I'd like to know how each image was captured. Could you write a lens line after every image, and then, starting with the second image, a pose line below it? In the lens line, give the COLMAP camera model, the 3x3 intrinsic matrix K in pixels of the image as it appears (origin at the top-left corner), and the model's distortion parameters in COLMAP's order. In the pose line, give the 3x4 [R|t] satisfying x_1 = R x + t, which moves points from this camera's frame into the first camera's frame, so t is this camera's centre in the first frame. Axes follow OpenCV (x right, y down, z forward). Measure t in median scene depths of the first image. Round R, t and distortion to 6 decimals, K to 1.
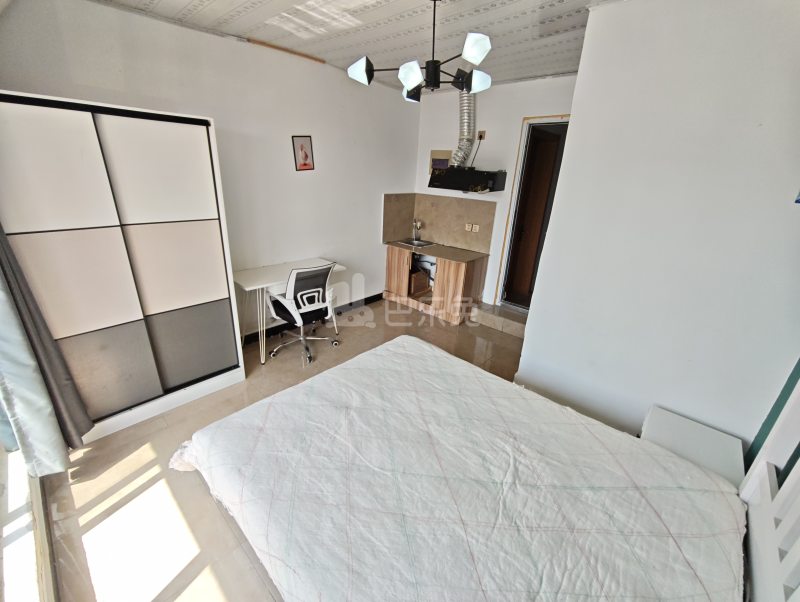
lens RADIAL K [[335.9, 0, 399.3], [0, 335.9, 300.4], [0, 0, 1]] dist [-0.012668, 0.004010]
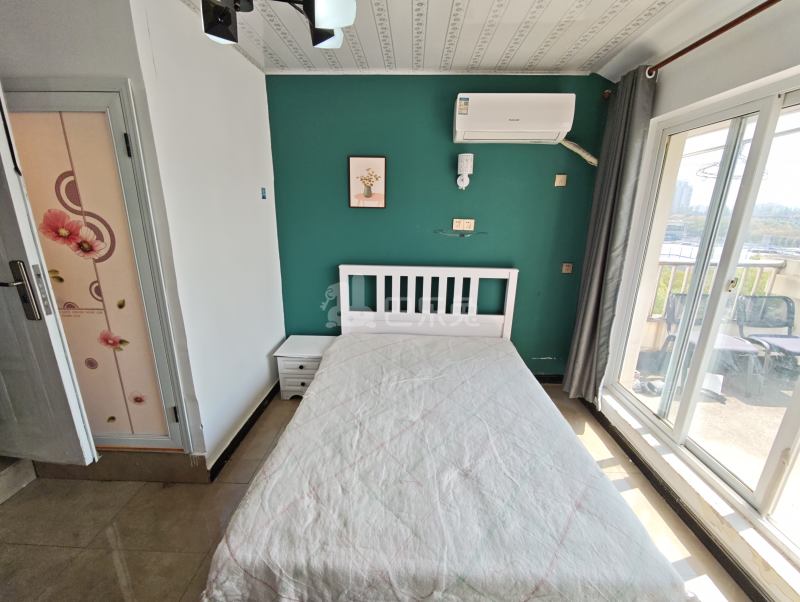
lens RADIAL K [[335.9, 0, 399.0], [0, 335.9, 298.0], [0, 0, 1]] dist [-0.012668, 0.004010]
pose [[-0.646451, -0.256876, 0.718412, -0.401871], [0.238020, 0.826722, 0.509782, -0.370448], [-0.724878, 0.500545, -0.473293, 0.994309]]
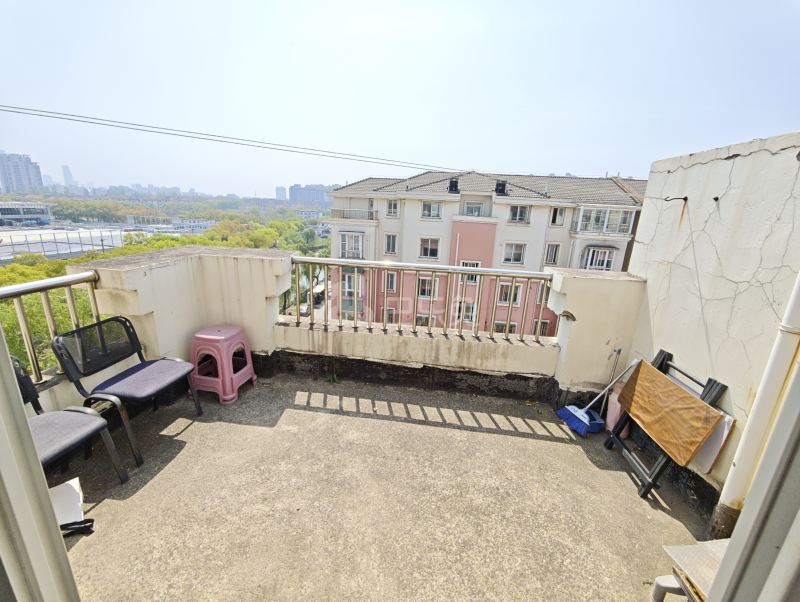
lens RADIAL K [[335.9, 0, 401.2], [0, 335.9, 299.6], [0, 0, 1]] dist [-0.012668, 0.004010]
pose [[-0.804027, 0.076339, -0.589672, -0.542703], [-0.293590, 0.811427, 0.505362, -0.130248], [0.517055, 0.579446, -0.629997, 0.286828]]
